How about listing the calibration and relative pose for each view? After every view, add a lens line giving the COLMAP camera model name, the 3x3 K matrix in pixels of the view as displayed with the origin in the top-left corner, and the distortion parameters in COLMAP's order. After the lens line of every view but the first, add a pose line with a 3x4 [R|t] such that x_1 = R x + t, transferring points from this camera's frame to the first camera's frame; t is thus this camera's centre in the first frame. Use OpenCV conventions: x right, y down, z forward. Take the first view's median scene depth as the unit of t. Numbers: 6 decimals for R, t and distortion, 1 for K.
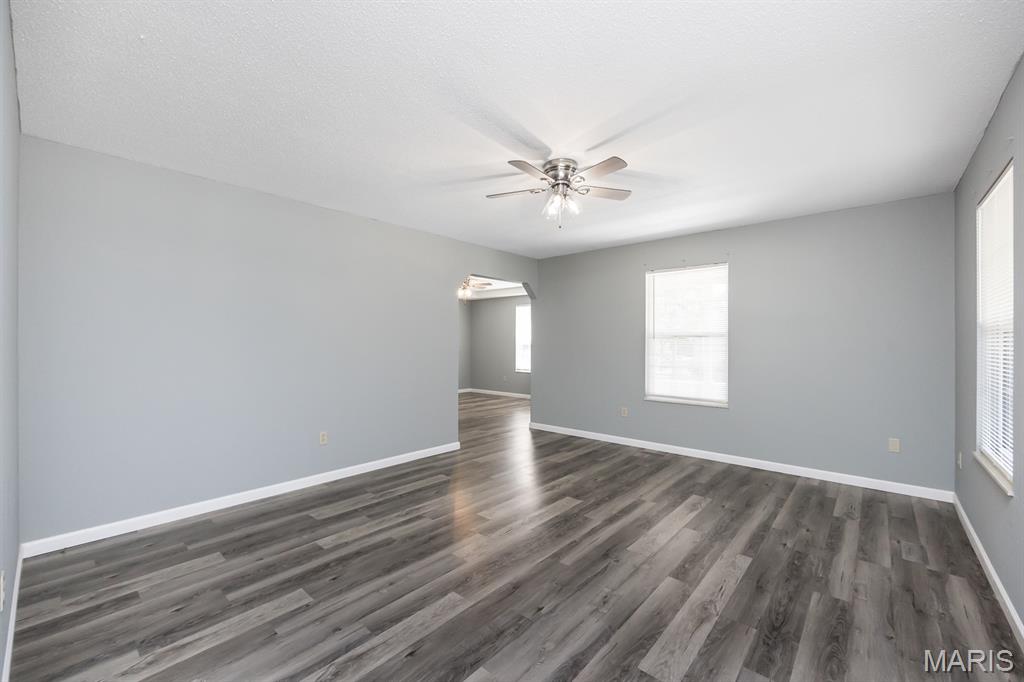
lens RADIAL K [[408.0, 0, 513.7], [0, 408.0, 341.6], [0, 0, 1]] dist [-0.000945, -0.000153]
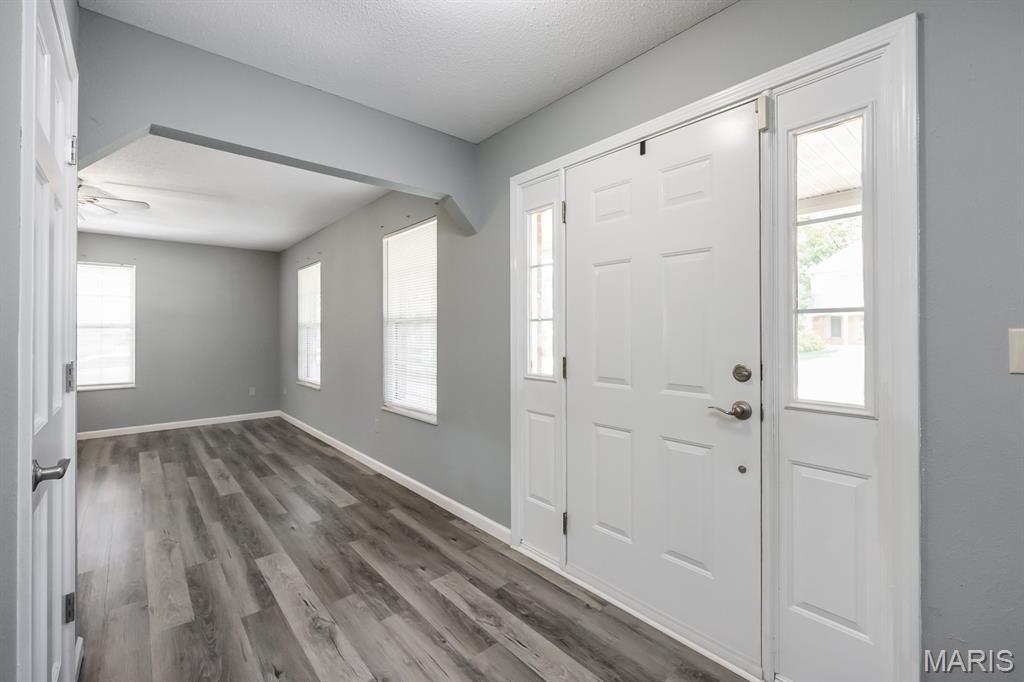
lens RADIAL K [[428.8, 0, 513.8], [0, 428.8, 327.7], [0, 0, 1]] dist [-0.000978, -0.000042]
pose [[0.116813, 0.005246, 0.993140, -0.916512], [0.002542, 0.999981, -0.005581, -0.002432], [-0.993151, 0.003176, 0.116797, -0.378630]]
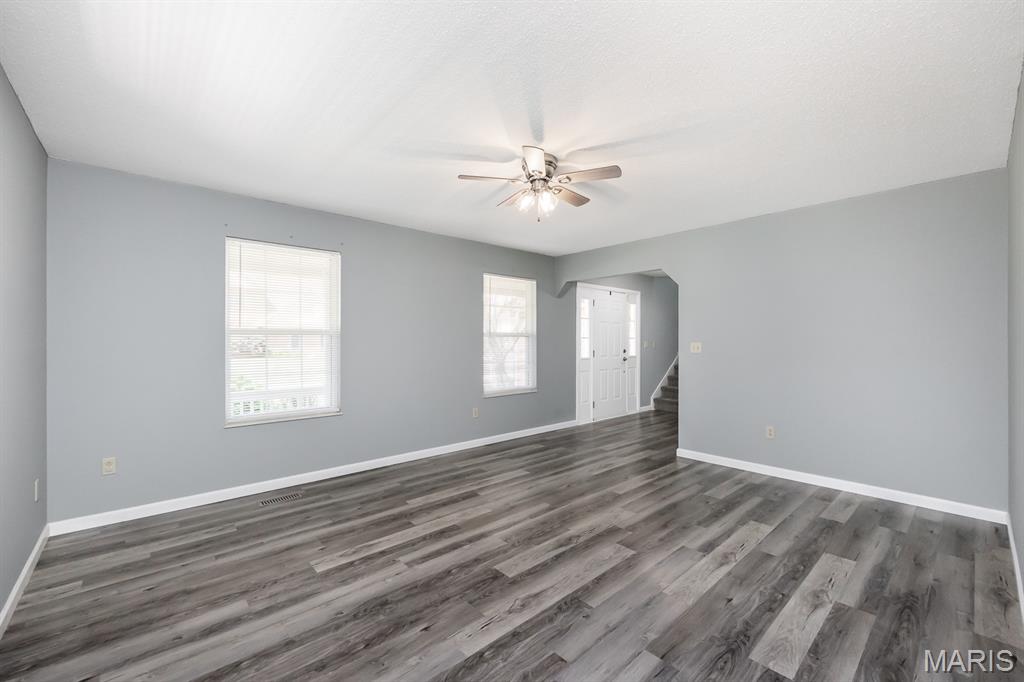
lens RADIAL K [[408.0, 0, 513.7], [0, 408.0, 341.6], [0, 0, 1]] dist [-0.000945, -0.000153]
pose [[-0.992224, -0.000295, 0.124466, 0.054761], [-0.000694, 0.999995, -0.003164, 0.005507], [-0.124465, -0.003226, -0.992219, 1.987859]]
